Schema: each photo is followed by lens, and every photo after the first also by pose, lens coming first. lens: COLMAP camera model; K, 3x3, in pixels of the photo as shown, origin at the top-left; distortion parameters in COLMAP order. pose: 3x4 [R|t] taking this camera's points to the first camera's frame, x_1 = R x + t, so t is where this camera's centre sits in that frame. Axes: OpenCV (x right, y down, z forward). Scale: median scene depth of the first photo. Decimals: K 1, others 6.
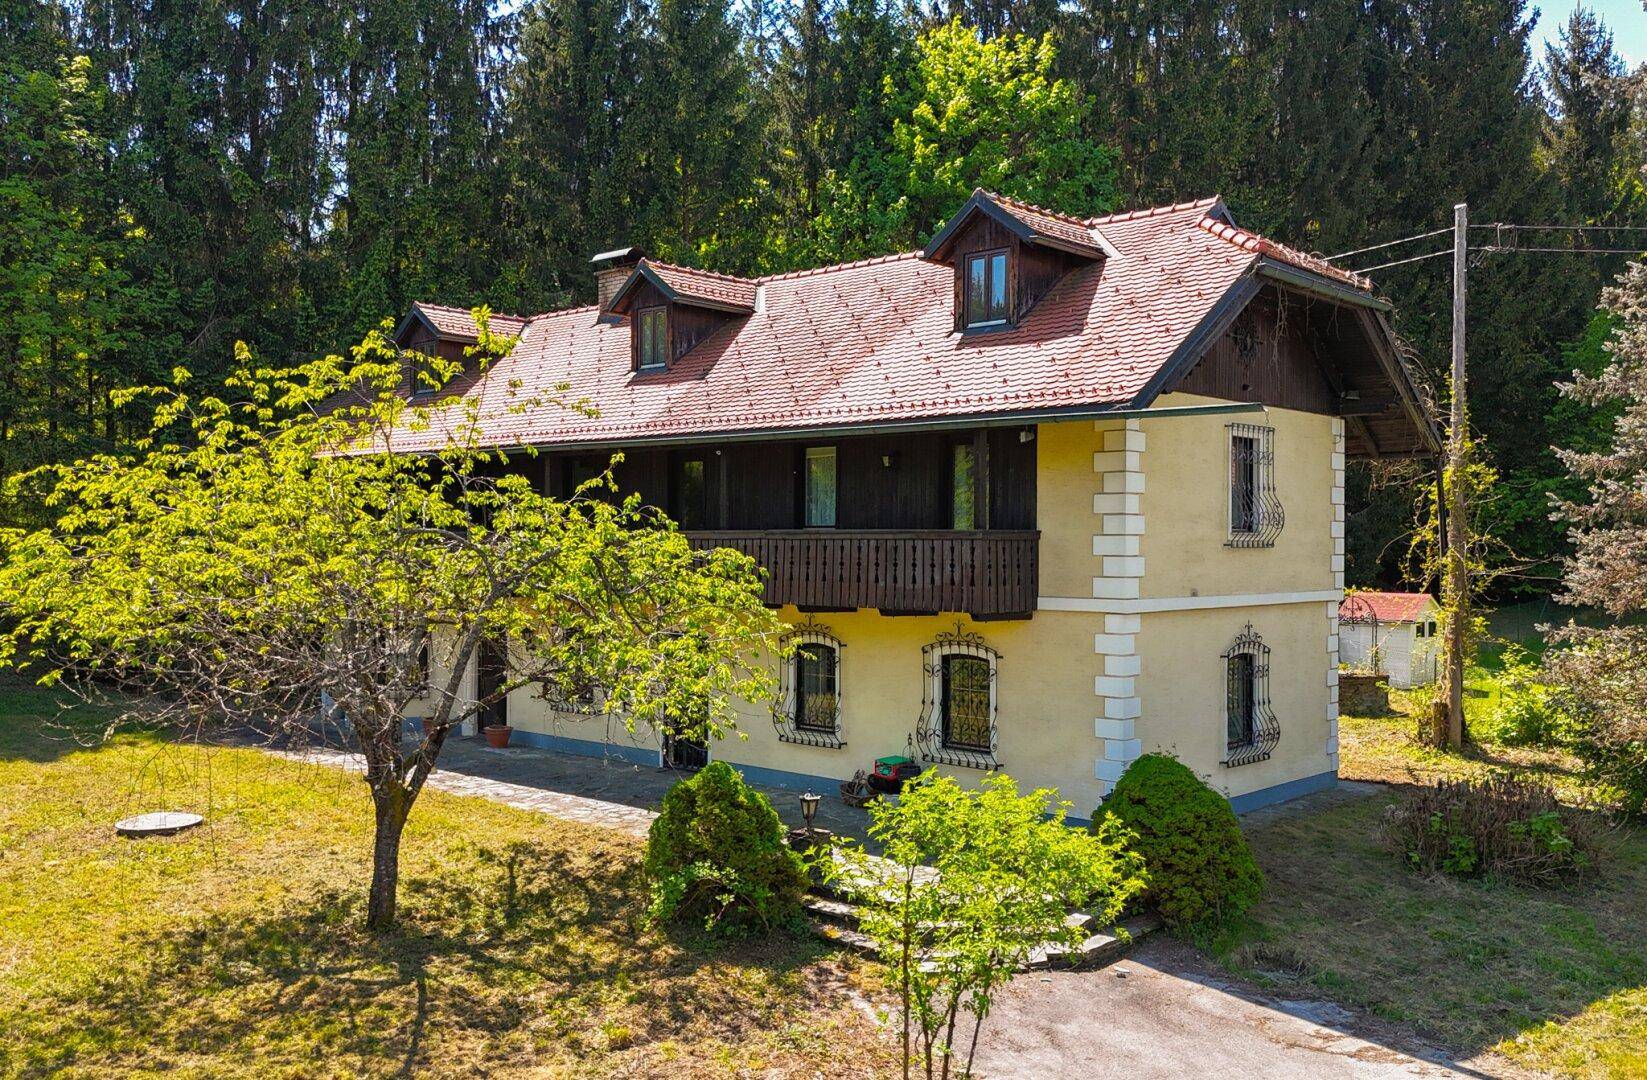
lens RADIAL K [[1436.0, 0, 810.2], [0, 1436.0, 539.6], [0, 0, 1]] dist [0.071743, -0.079081]
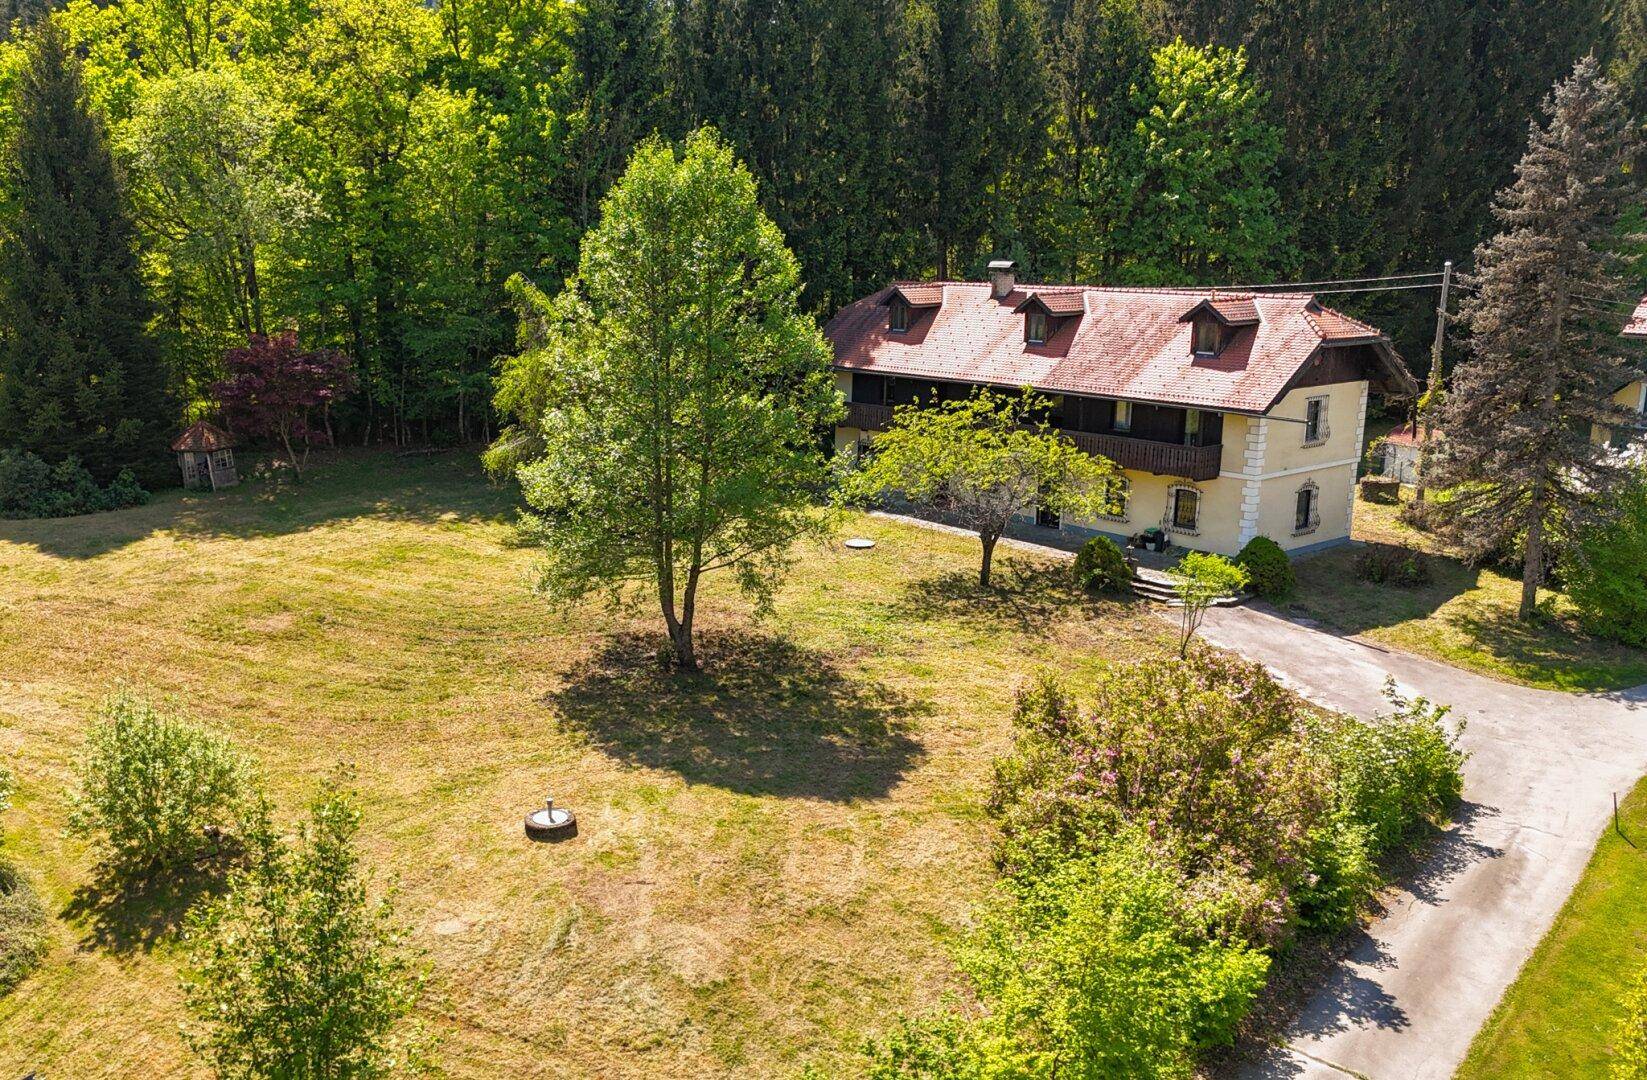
lens RADIAL K [[1436.0, 0, 703.8], [0, 1436.0, 535.2], [0, 0, 1]] dist [0.071743, -0.079081]
pose [[0.987324, 0.032907, -0.155272, -0.317426], [0.000081, 0.978167, 0.207820, -0.354653], [0.158720, -0.205198, 0.965765, -1.526488]]
